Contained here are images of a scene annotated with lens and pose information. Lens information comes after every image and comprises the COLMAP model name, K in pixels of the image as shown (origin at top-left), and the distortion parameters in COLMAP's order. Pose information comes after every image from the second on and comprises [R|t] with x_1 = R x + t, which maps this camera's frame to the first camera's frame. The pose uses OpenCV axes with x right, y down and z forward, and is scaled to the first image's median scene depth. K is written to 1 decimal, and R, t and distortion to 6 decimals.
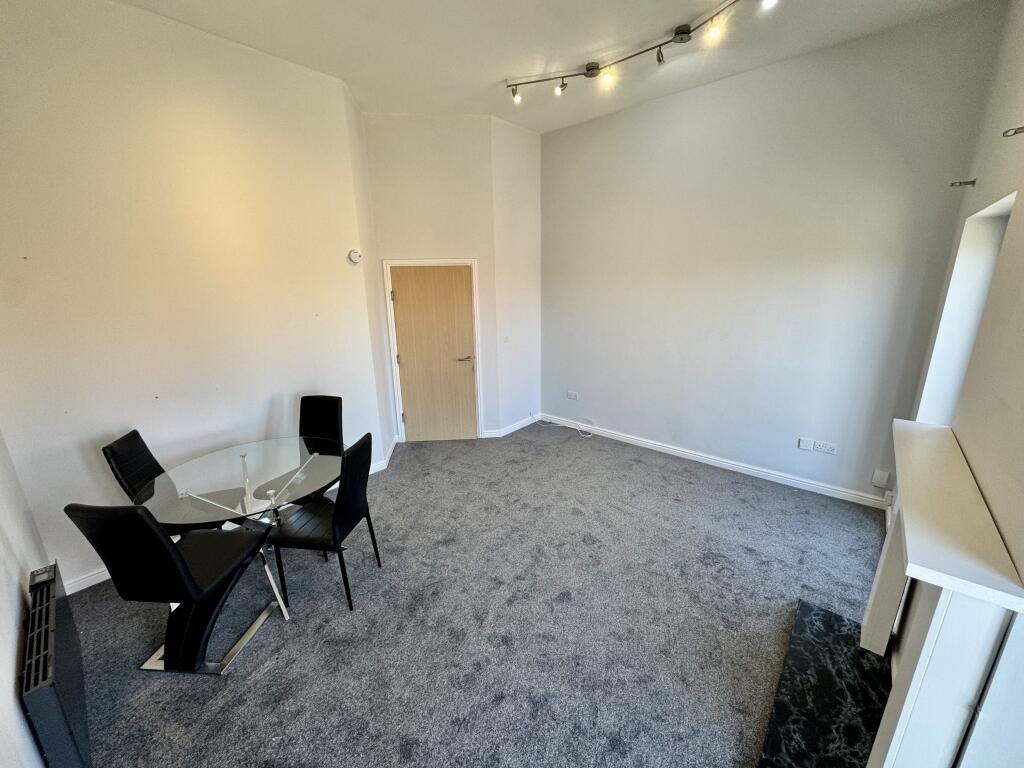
lens RADIAL K [[409.1, 0, 507.8], [0, 409.1, 385.7], [0, 0, 1]] dist [-0.000992, -0.000059]
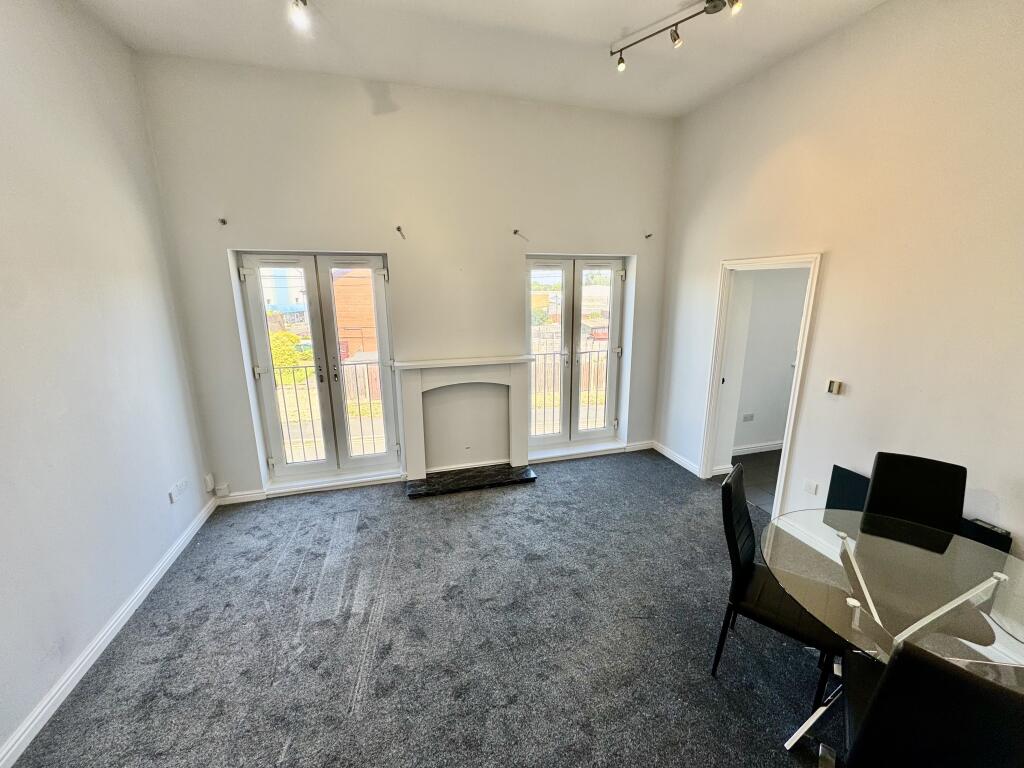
lens RADIAL K [[408.2, 0, 513.9], [0, 408.2, 382.6], [0, 0, 1]] dist [-0.000902, -0.000149]
pose [[-0.847722, -0.098821, 0.521155, -0.270609], [0.156953, 0.891768, 0.424401, -0.310495], [-0.506689, 0.441571, -0.740461, 1.189317]]
